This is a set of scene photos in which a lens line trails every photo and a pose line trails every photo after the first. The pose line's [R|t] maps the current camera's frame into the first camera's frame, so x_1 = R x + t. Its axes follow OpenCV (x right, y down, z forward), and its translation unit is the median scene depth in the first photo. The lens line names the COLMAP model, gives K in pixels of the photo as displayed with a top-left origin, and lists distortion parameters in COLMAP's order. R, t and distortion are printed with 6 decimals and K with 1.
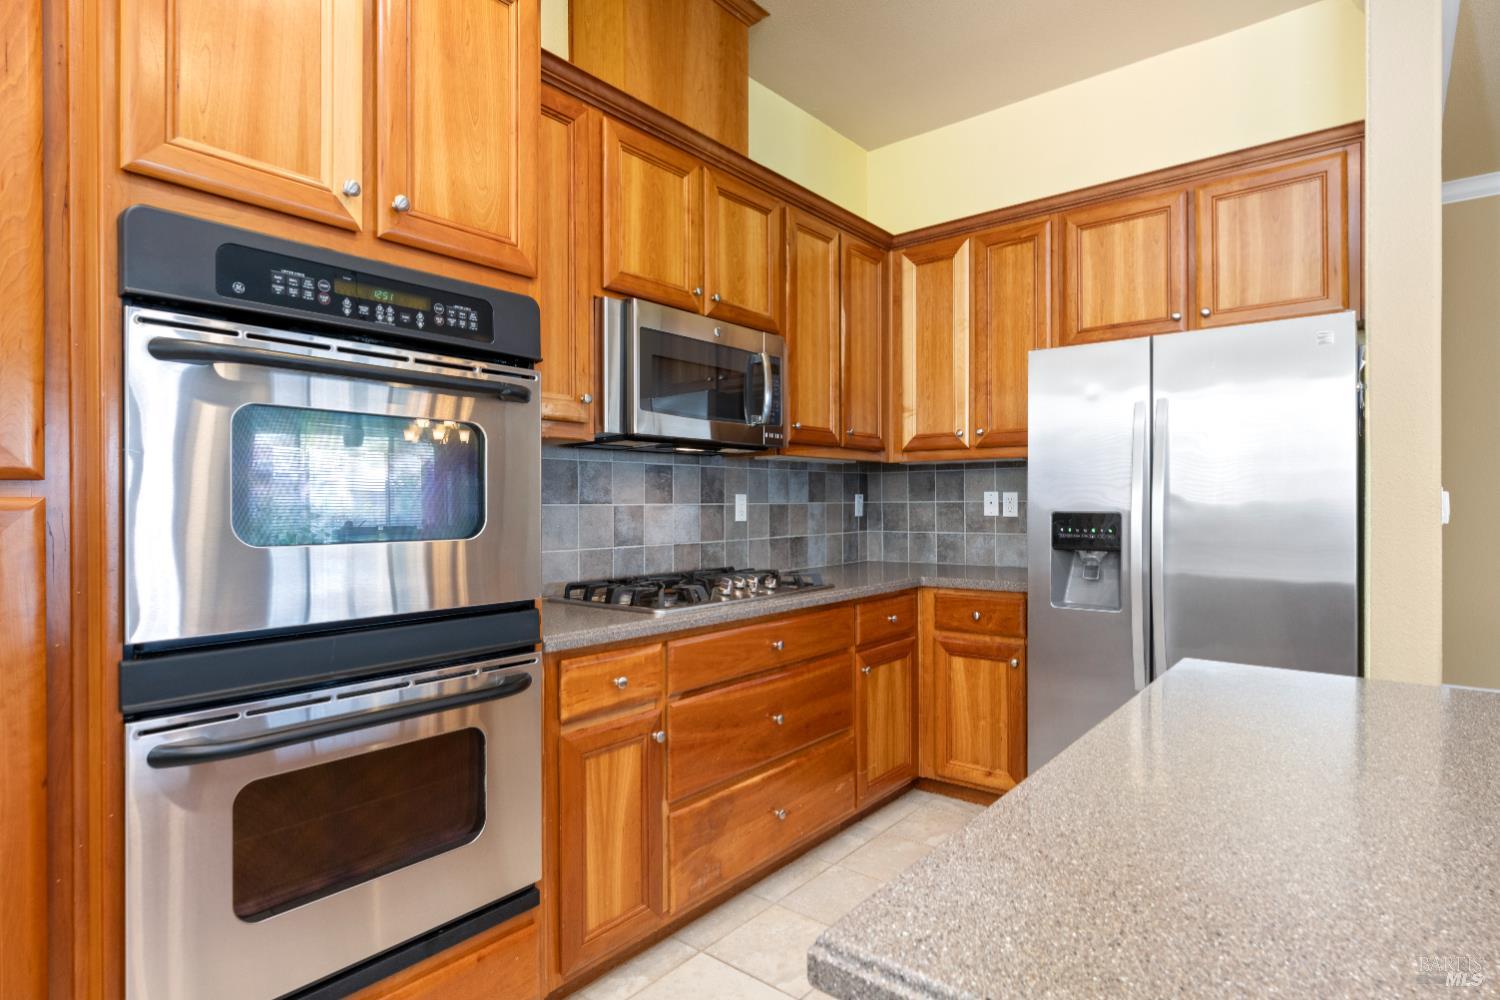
lens RADIAL K [[777.6, 0, 739.7], [0, 777.6, 500.5], [0, 0, 1]] dist [-0.006790, -0.000683]
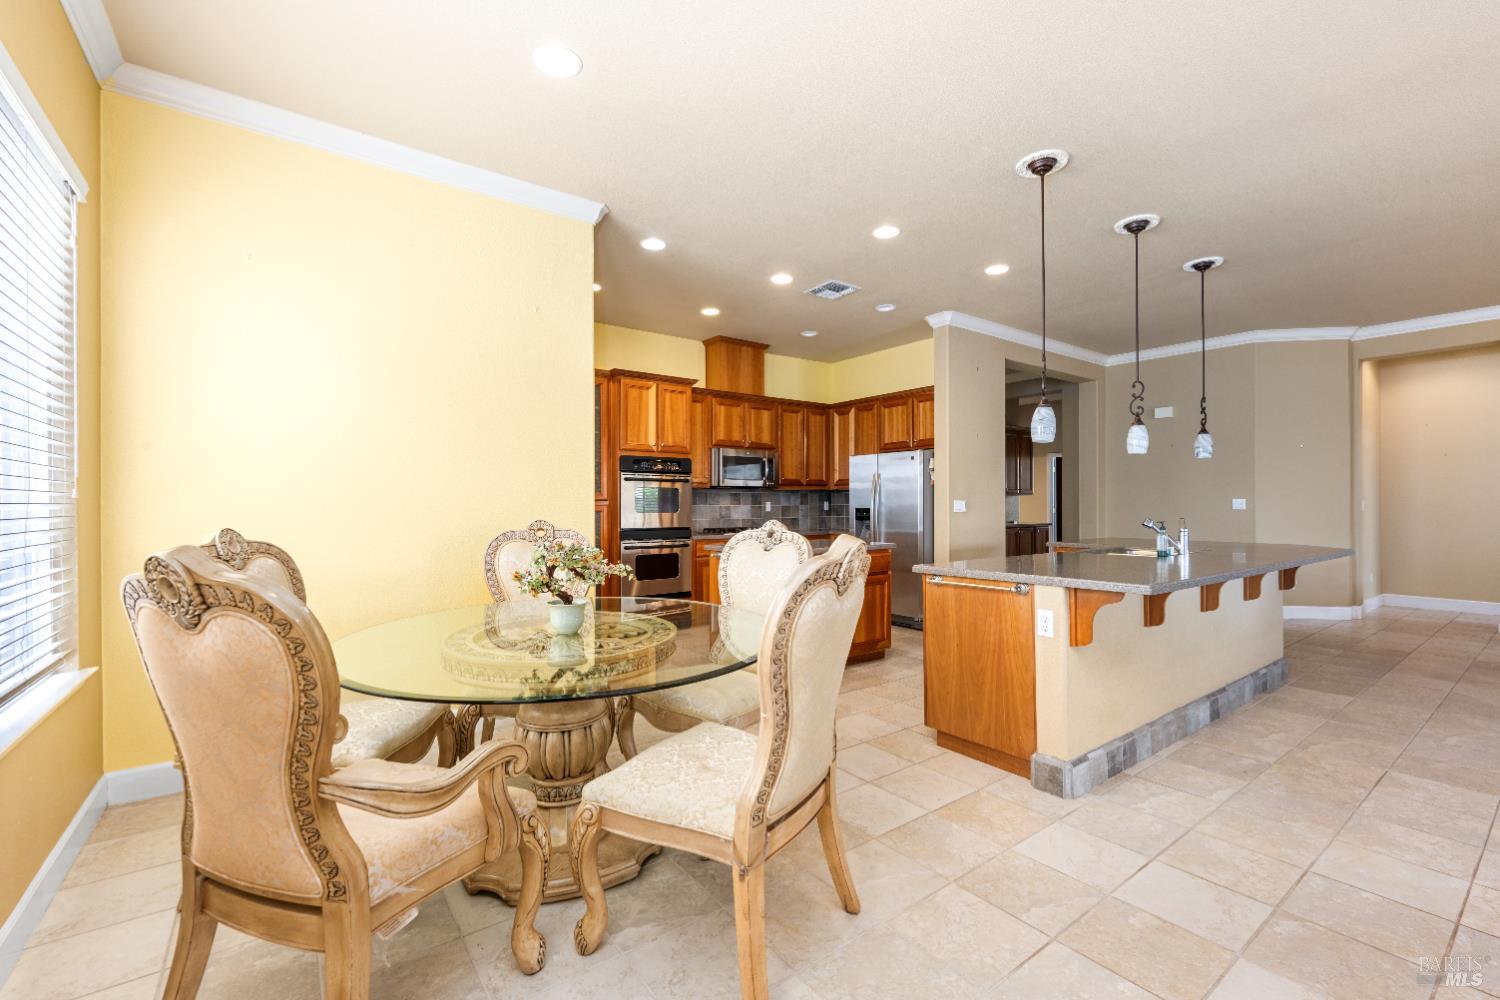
lens RADIAL K [[631.9, 0, 750.5], [0, 631.9, 499.7], [0, 0, 1]] dist [0.003620, 0.000102]
pose [[0.972707, 0.001709, -0.232031, 0.574129], [-0.002126, 0.999997, -0.001550, -0.014736], [0.232028, 0.002001, 0.972707, -1.533355]]
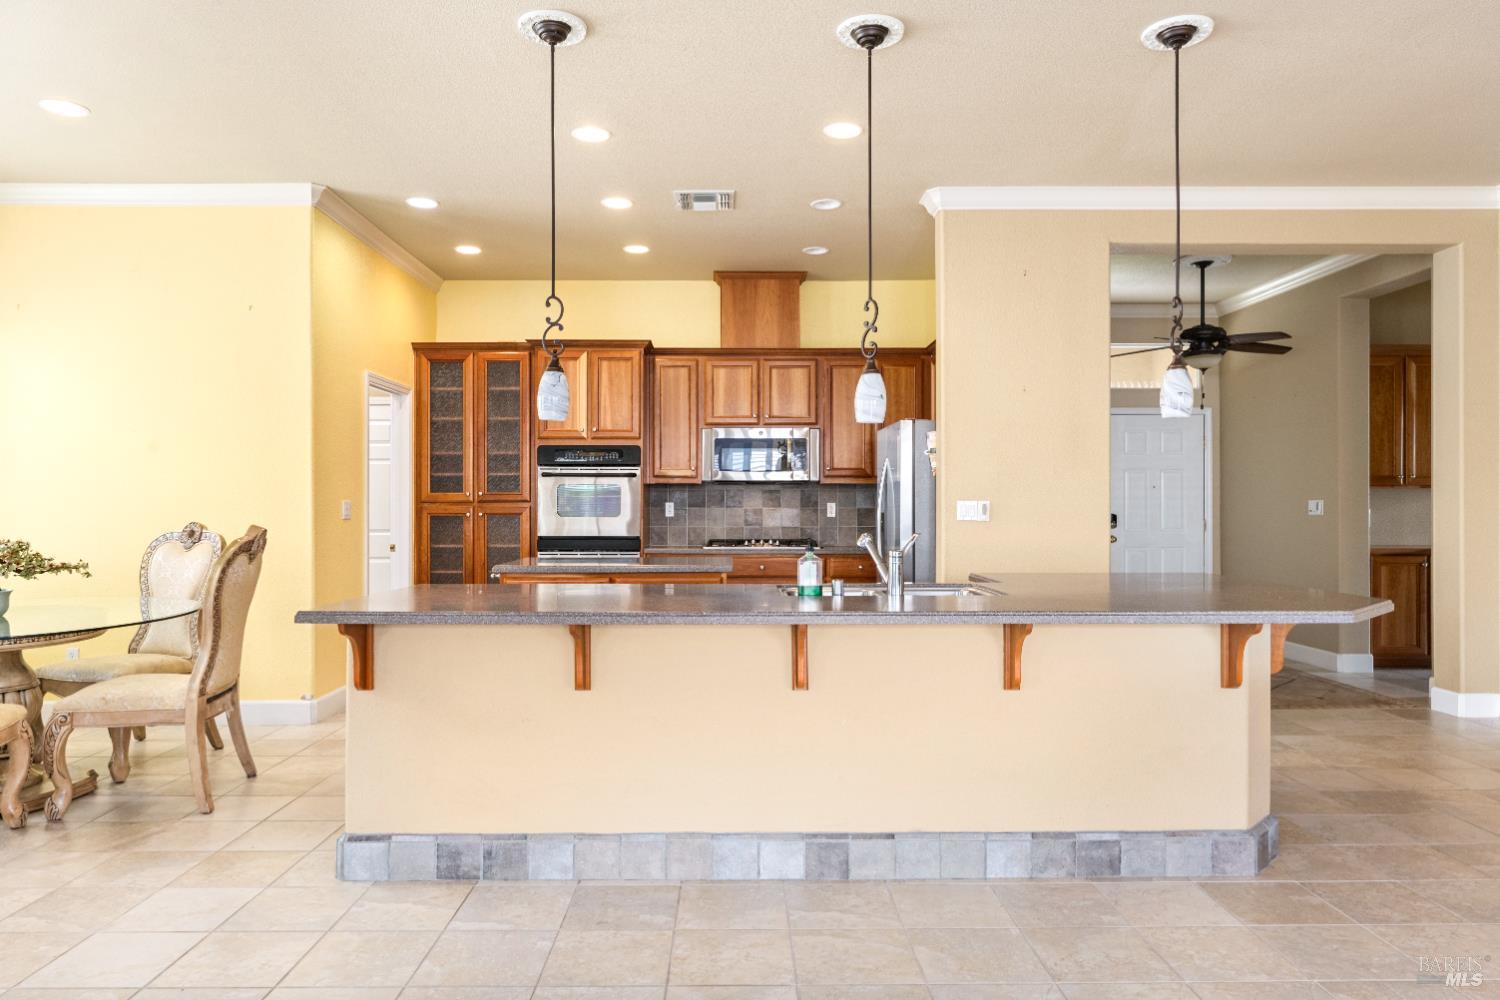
lens RADIAL K [[984.5, 0, 750.9], [0, 984.5, 501.2], [0, 0, 1]] dist [-0.005411, 0.001033]
pose [[0.650192, 0.003596, -0.759762, 2.068682], [-0.001143, 0.999992, 0.003754, -0.024781], [0.759769, -0.001572, 0.650191, -0.869551]]
